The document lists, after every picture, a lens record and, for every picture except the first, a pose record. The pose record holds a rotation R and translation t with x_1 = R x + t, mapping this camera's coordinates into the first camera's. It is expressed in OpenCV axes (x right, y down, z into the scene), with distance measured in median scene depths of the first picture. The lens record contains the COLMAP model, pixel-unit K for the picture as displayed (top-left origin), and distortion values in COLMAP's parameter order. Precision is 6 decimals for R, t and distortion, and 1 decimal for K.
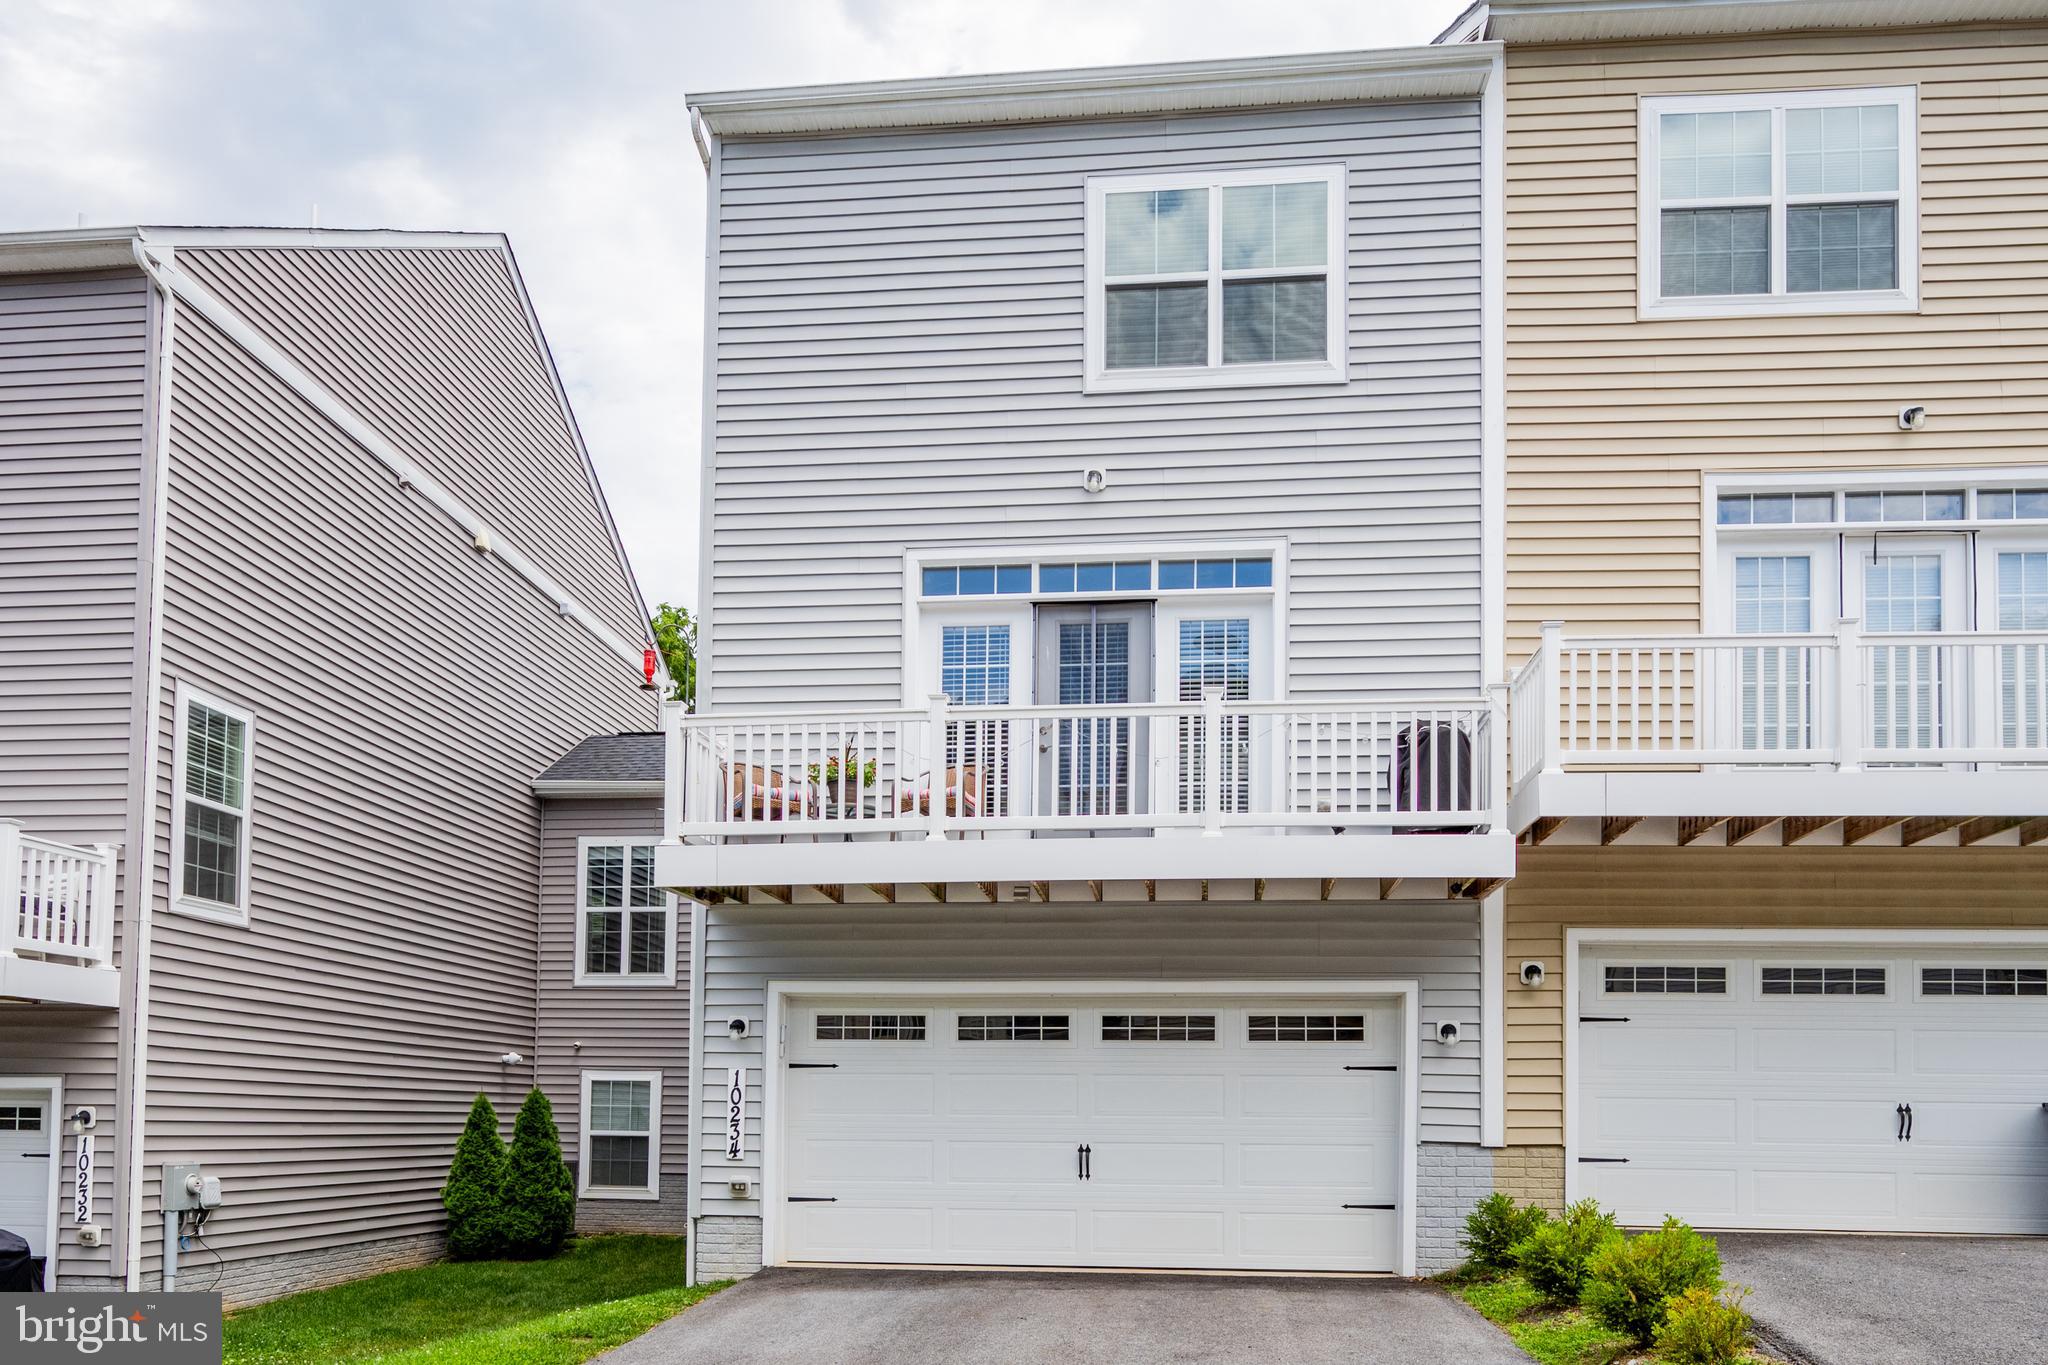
lens RADIAL K [[1017.1, 0, 1023.9], [0, 1017.1, 682.9], [0, 0, 1]] dist [-0.004919, 0.002235]
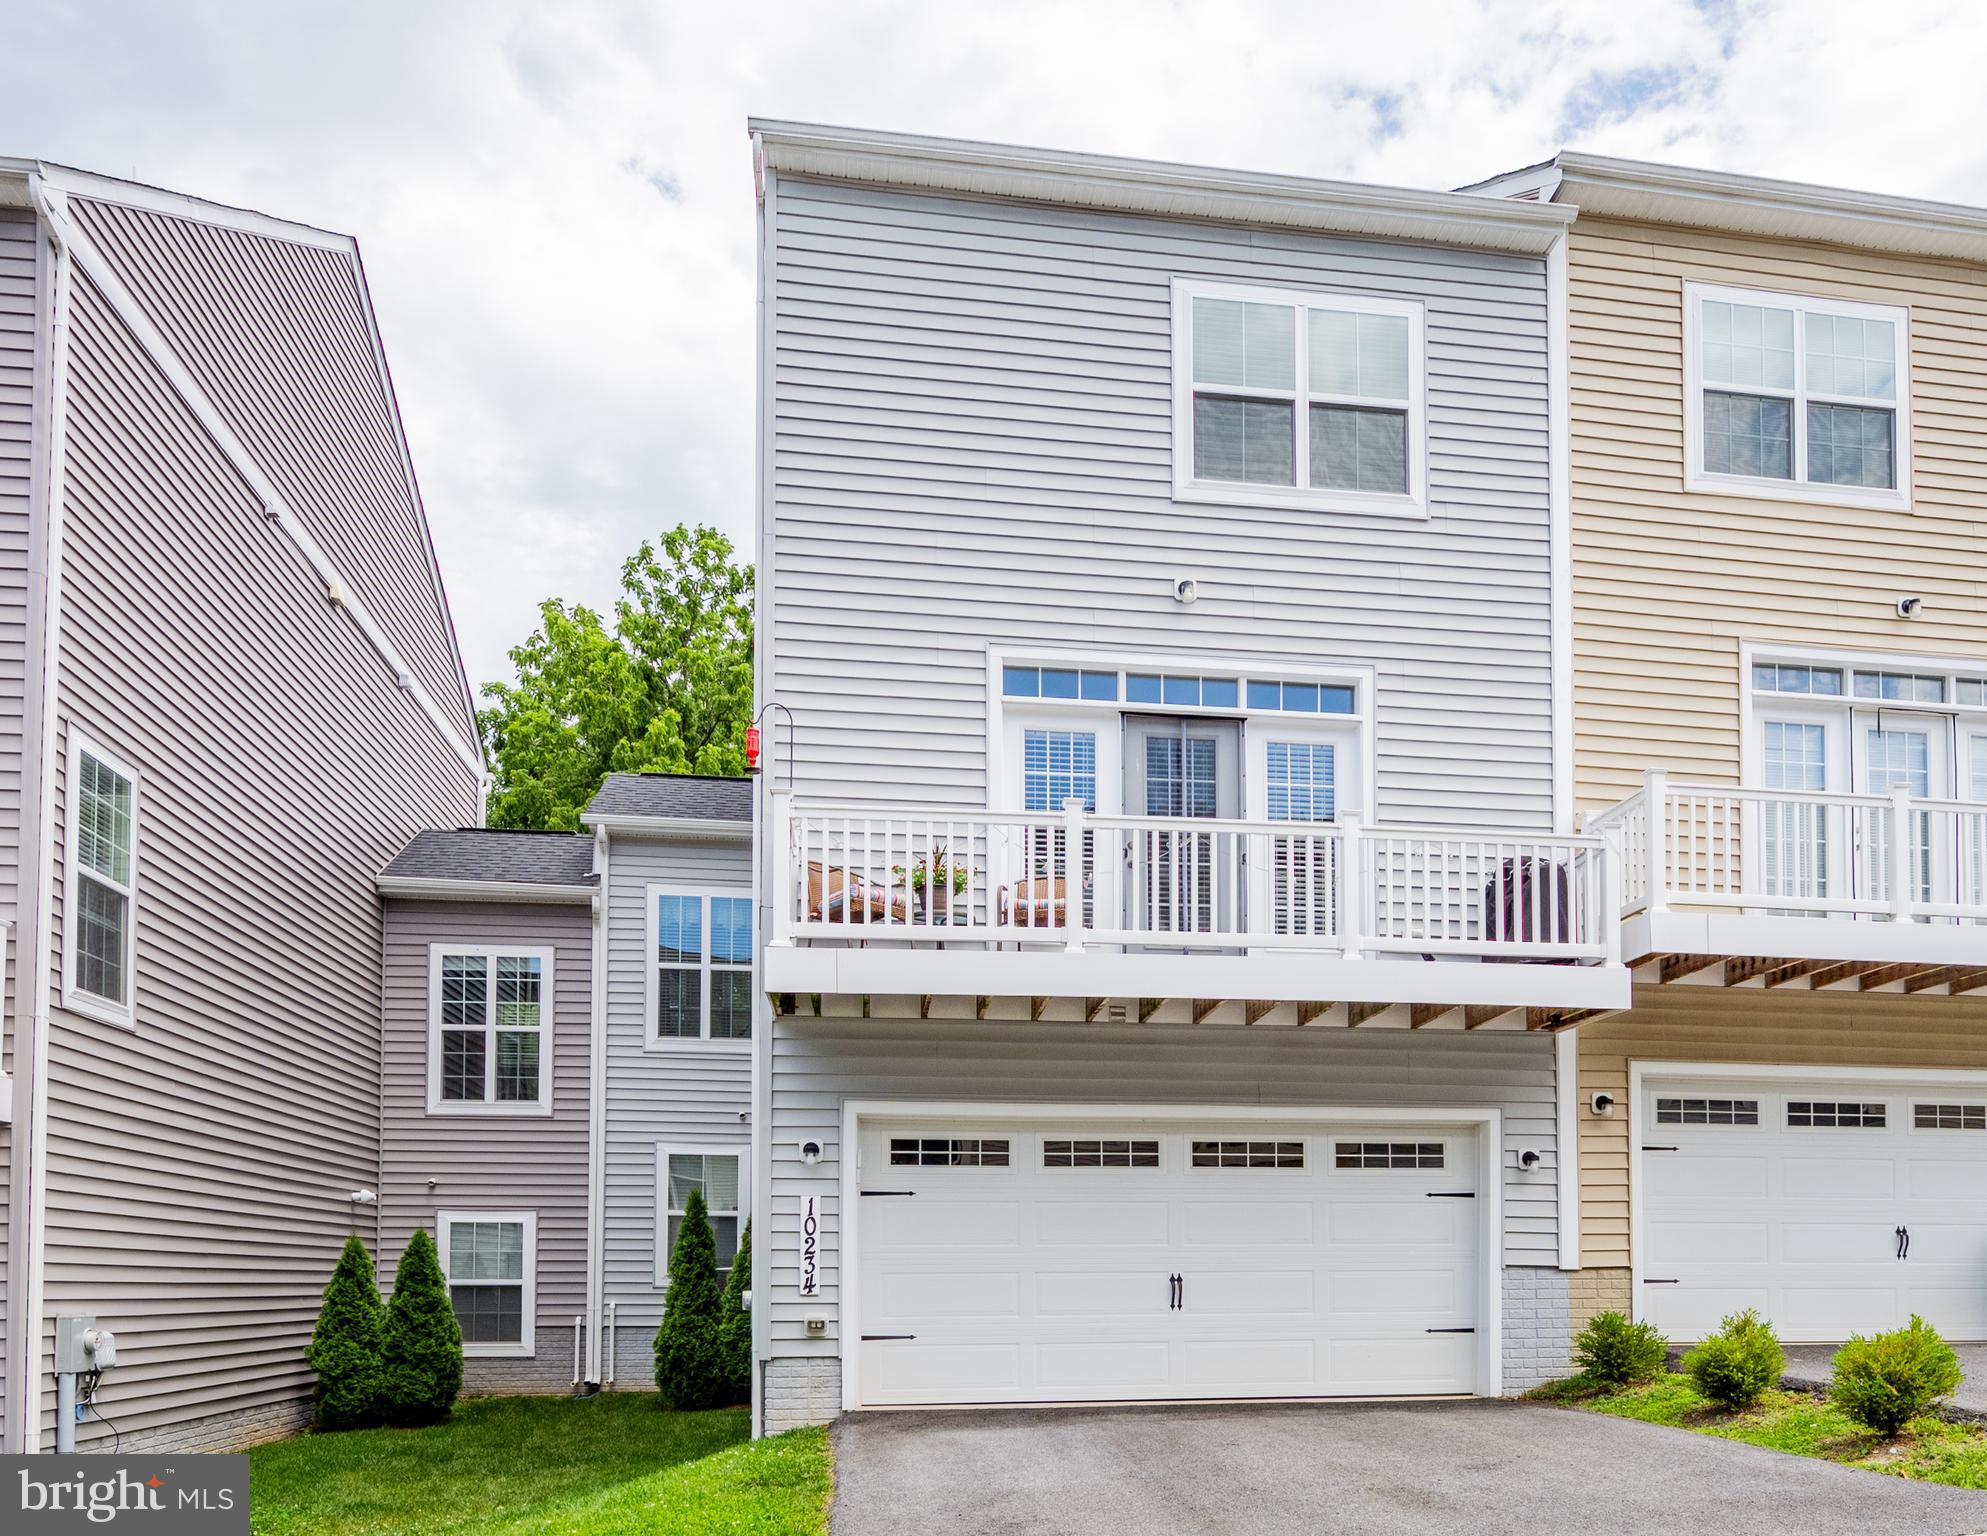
lens RADIAL K [[1087.8, 0, 888.0], [0, 1087.8, 816.3], [0, 0, 1]] dist [-0.001769, -0.000243]
pose [[0.982245, 0.062610, 0.176847, -0.384499], [-0.062980, 0.998009, -0.003522, 0.037020], [-0.176715, -0.007679, 0.984232, 0.029941]]
